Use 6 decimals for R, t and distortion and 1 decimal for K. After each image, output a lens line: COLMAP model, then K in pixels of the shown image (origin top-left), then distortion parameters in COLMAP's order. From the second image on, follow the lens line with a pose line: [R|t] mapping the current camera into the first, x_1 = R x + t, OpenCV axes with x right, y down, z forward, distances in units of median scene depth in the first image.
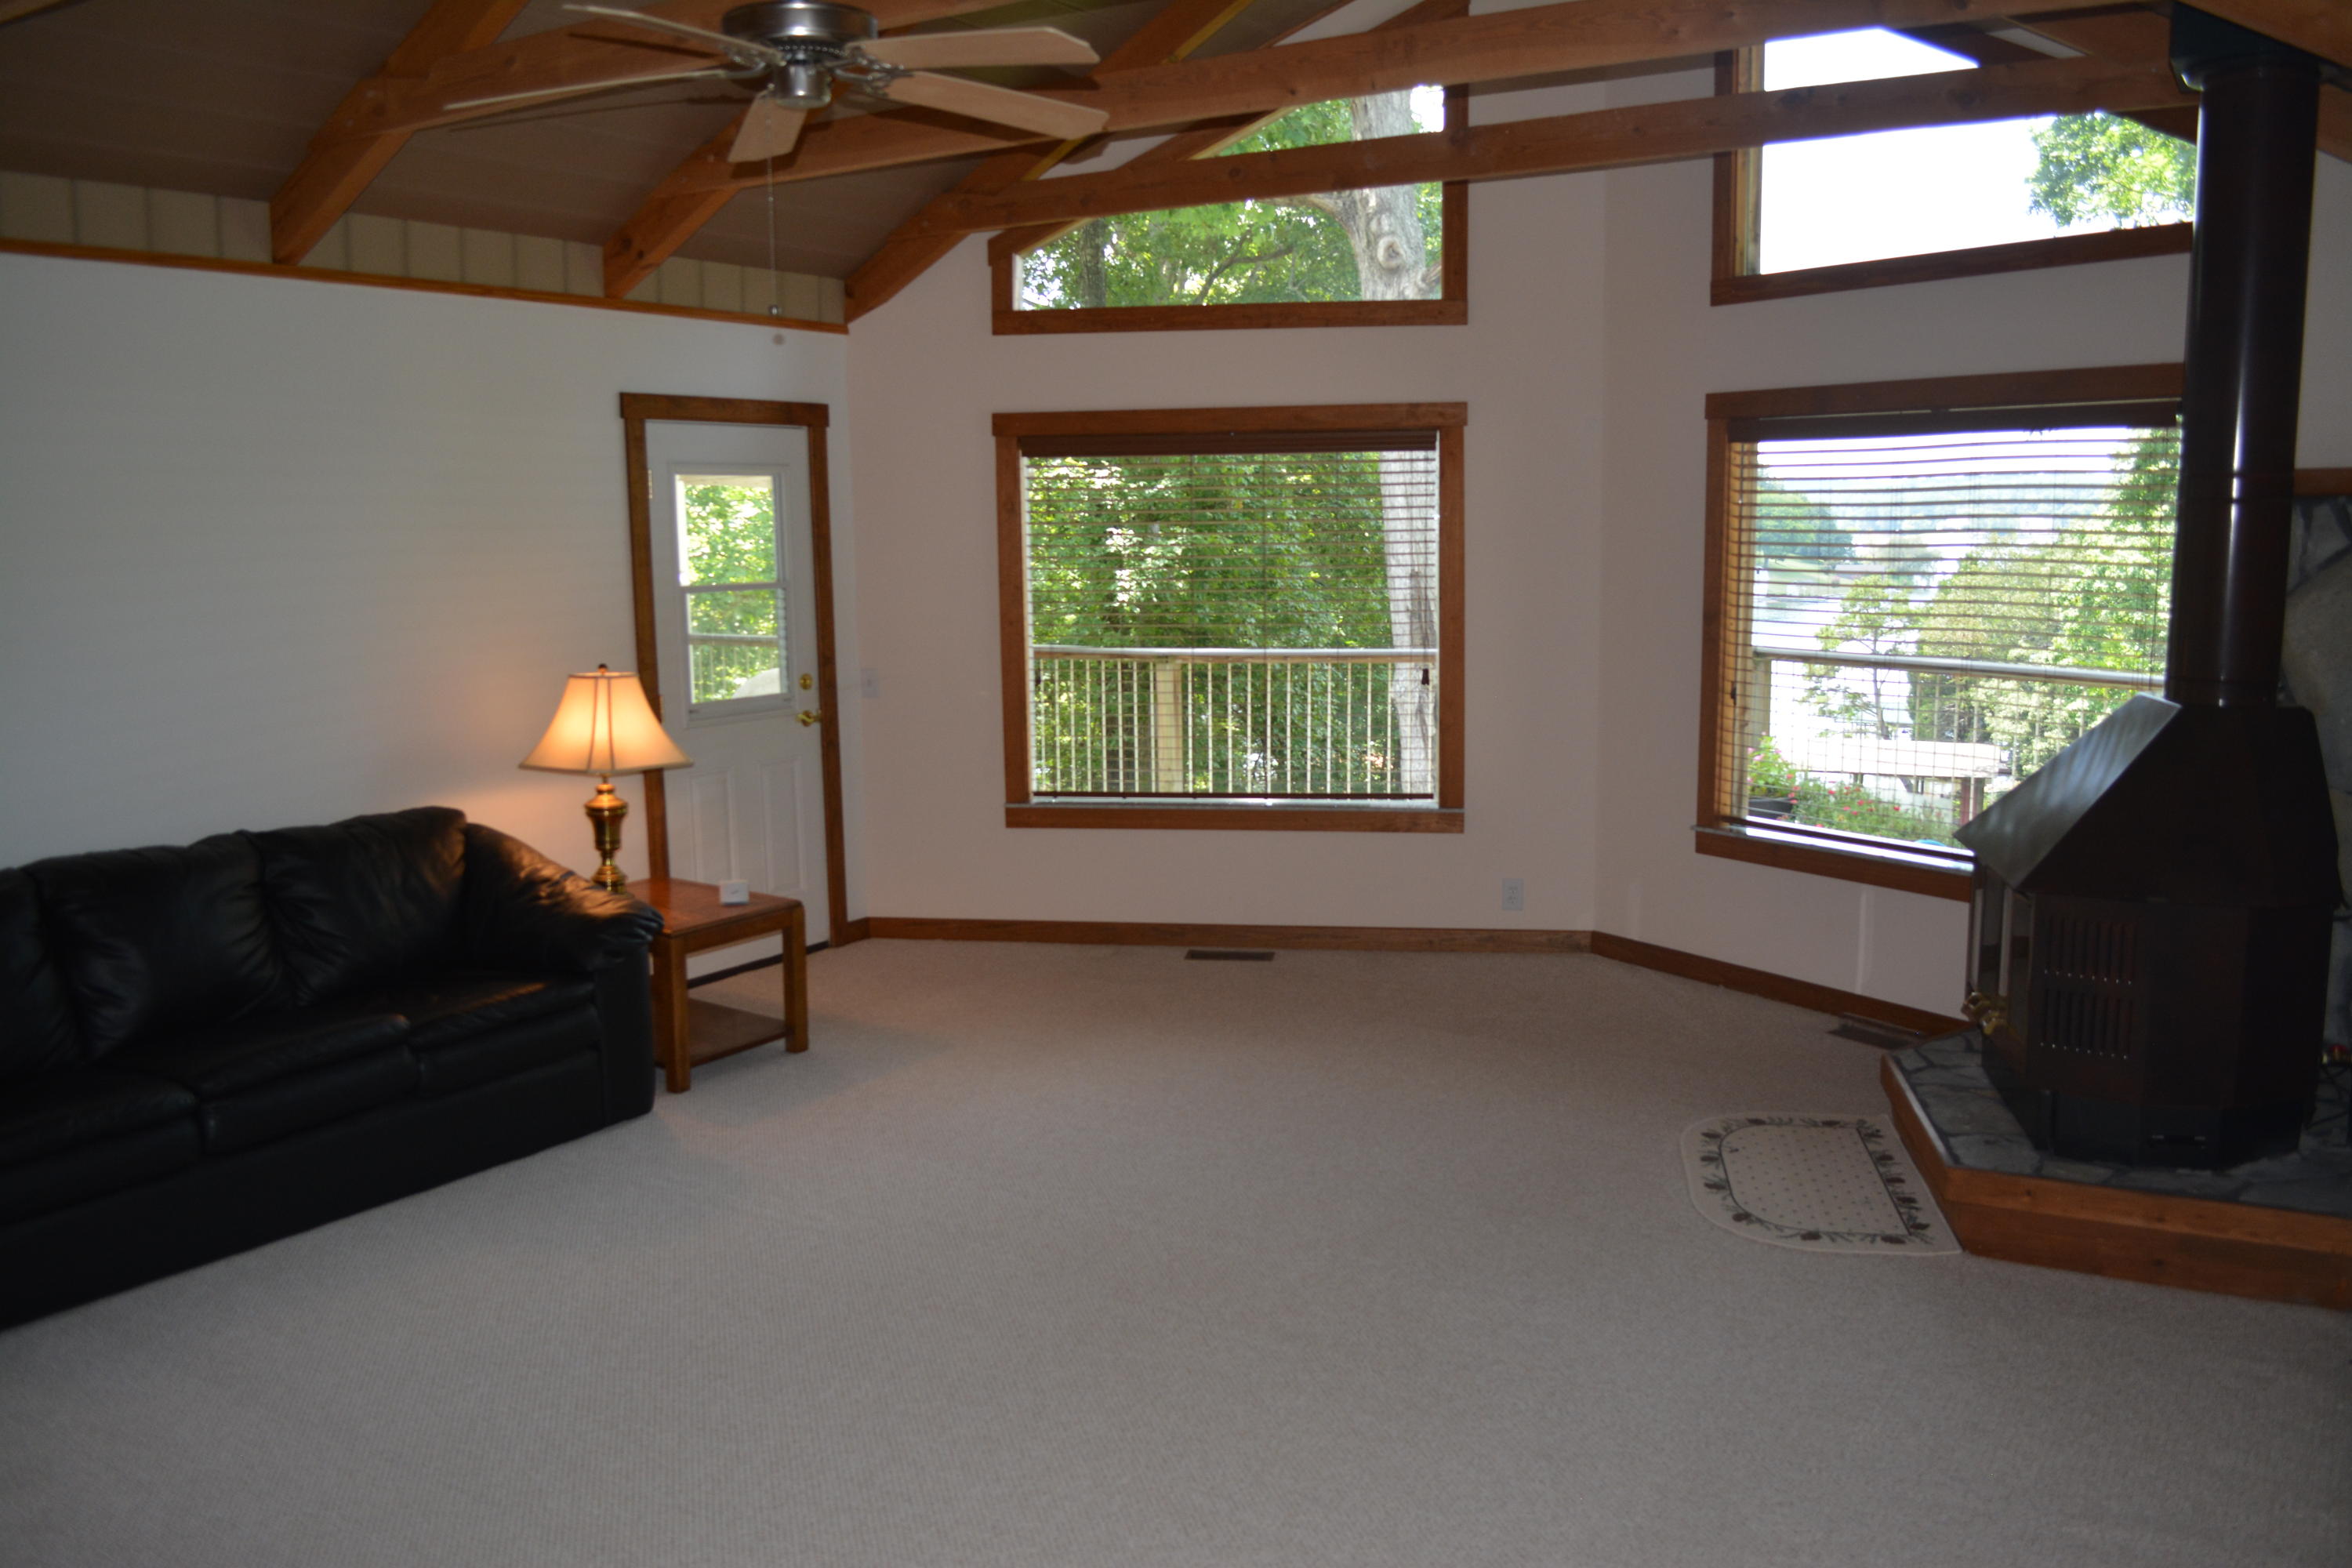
lens RADIAL K [[1847.6, 0, 1180.5], [0, 1847.6, 809.8], [0, 0, 1]] dist [-0.088707, 0.020066]
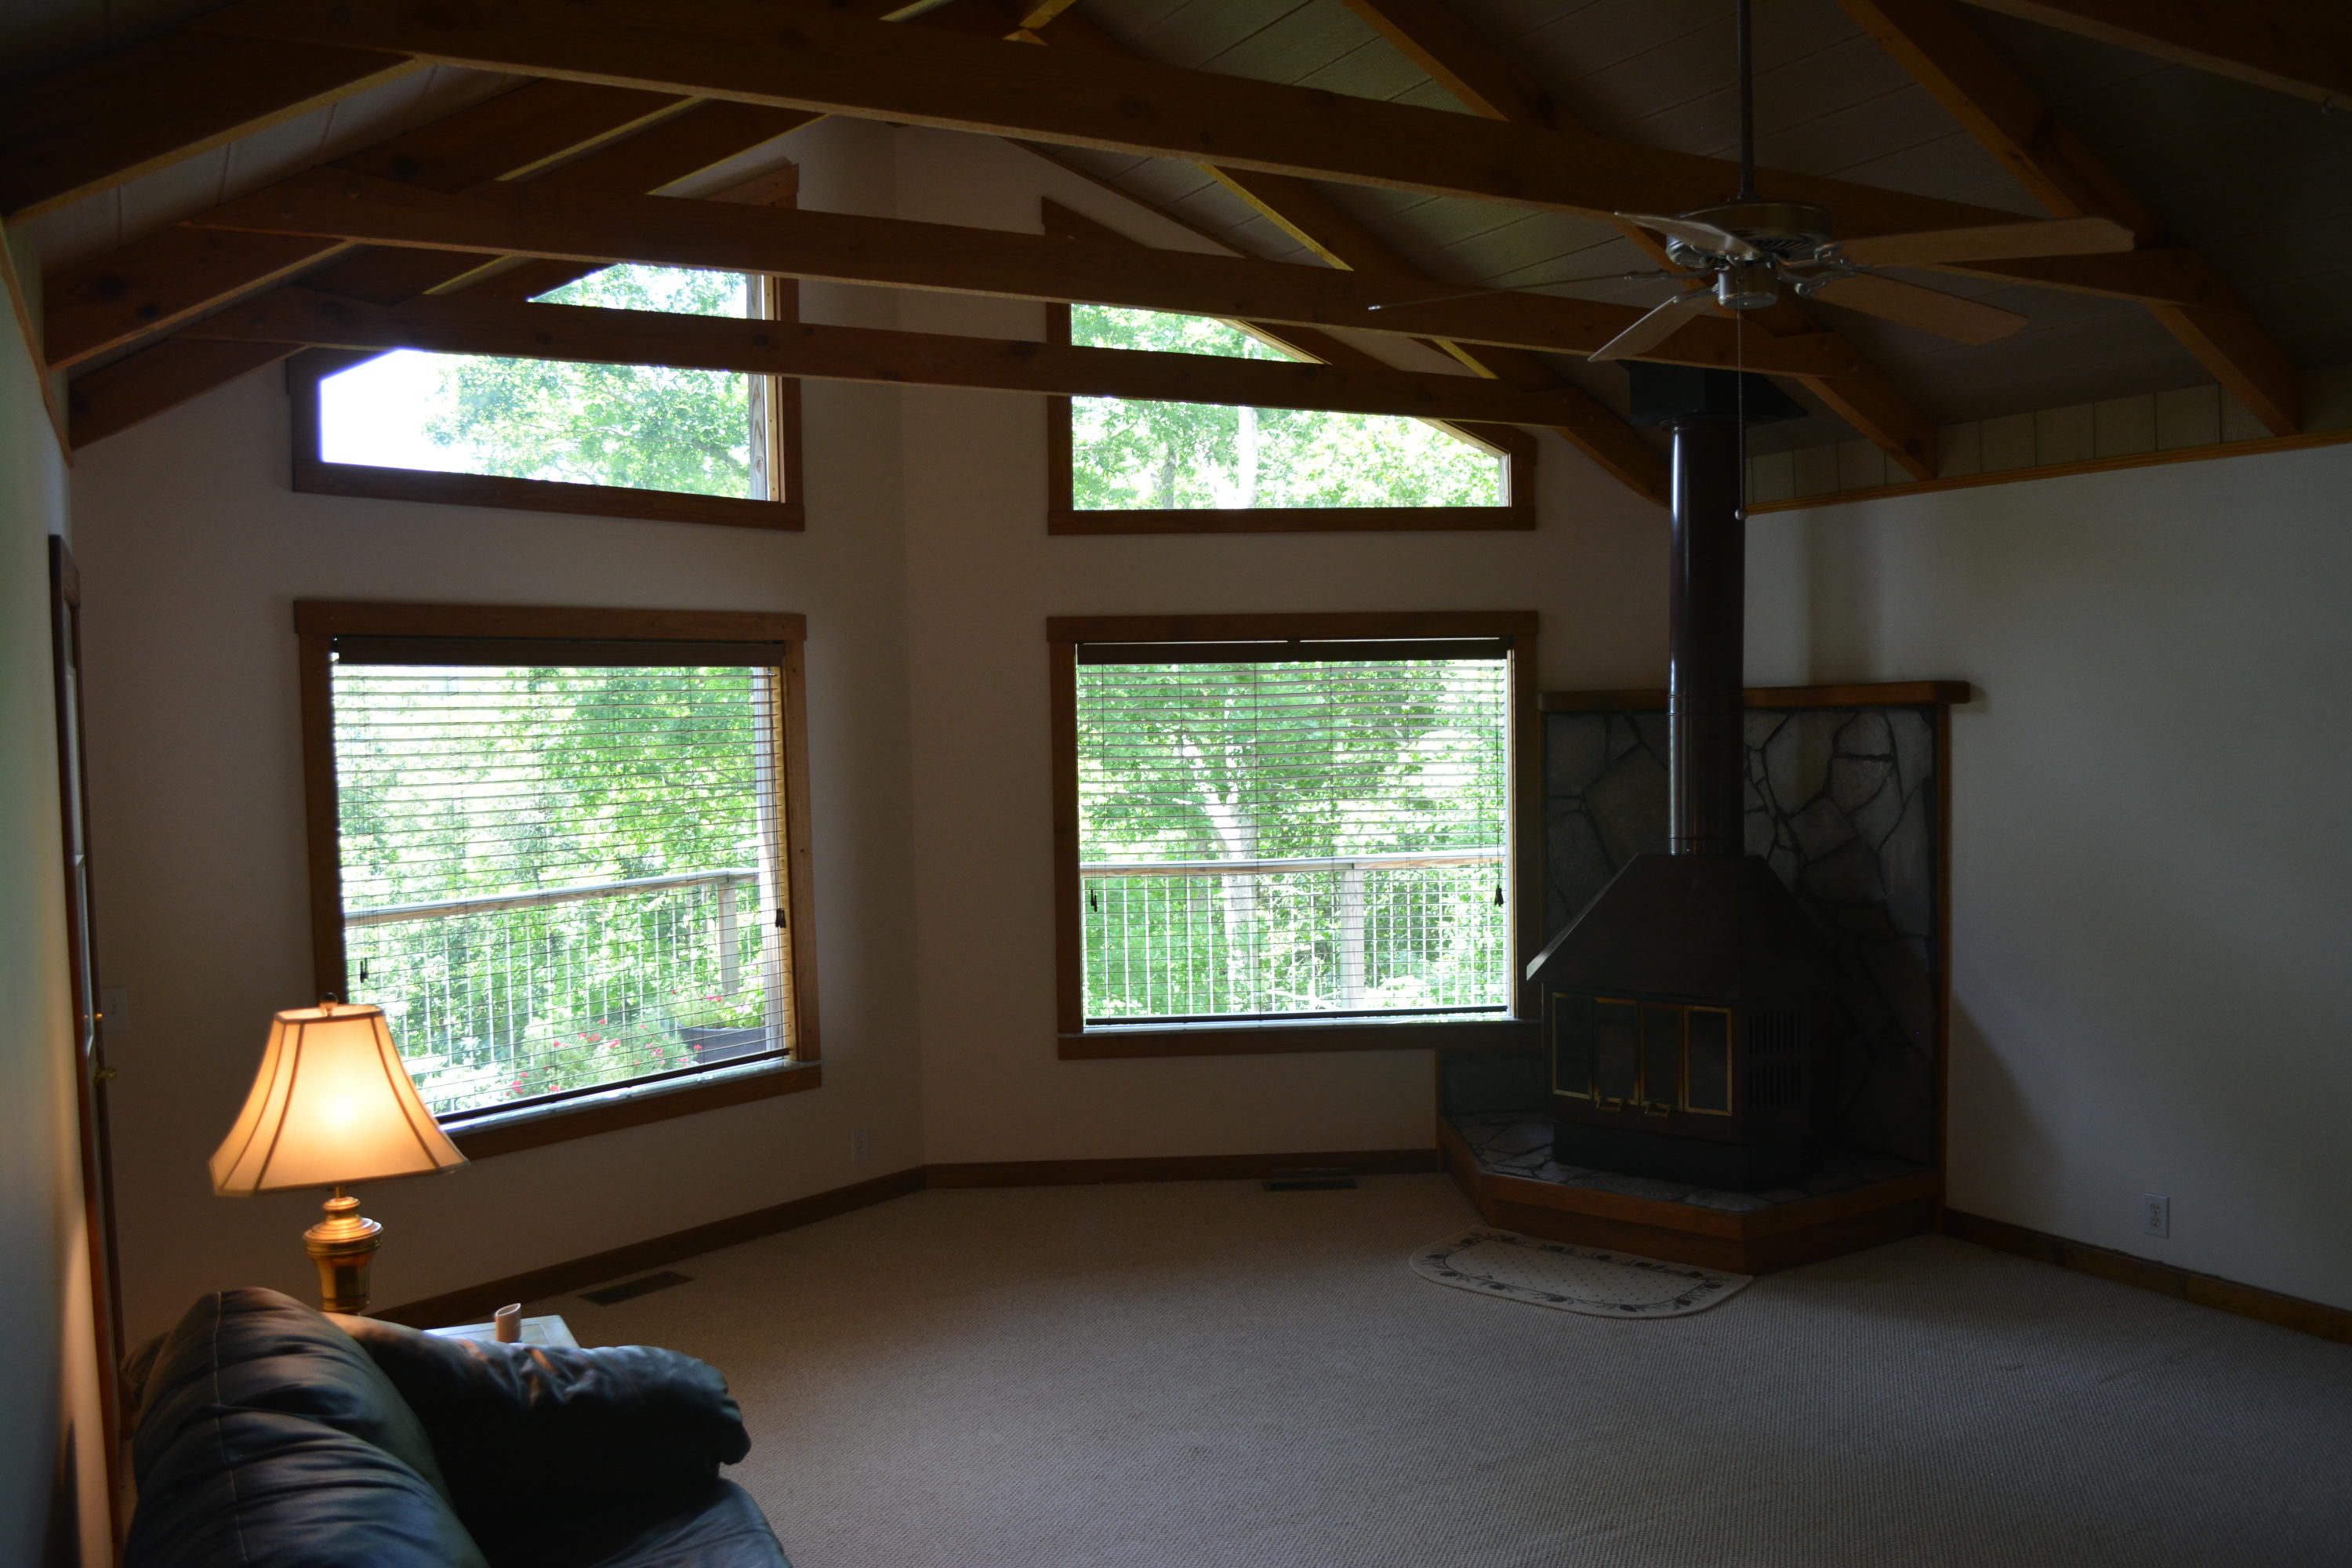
lens RADIAL K [[1847.6, 0, 1180.5], [0, 1847.6, 809.8], [0, 0, 1]] dist [-0.088707, 0.020066]
pose [[0.510919, -0.034158, 0.858950, -0.646398], [0.148711, 0.987657, -0.049180, -0.061412], [-0.846668, 0.152862, 0.509693, 0.454640]]
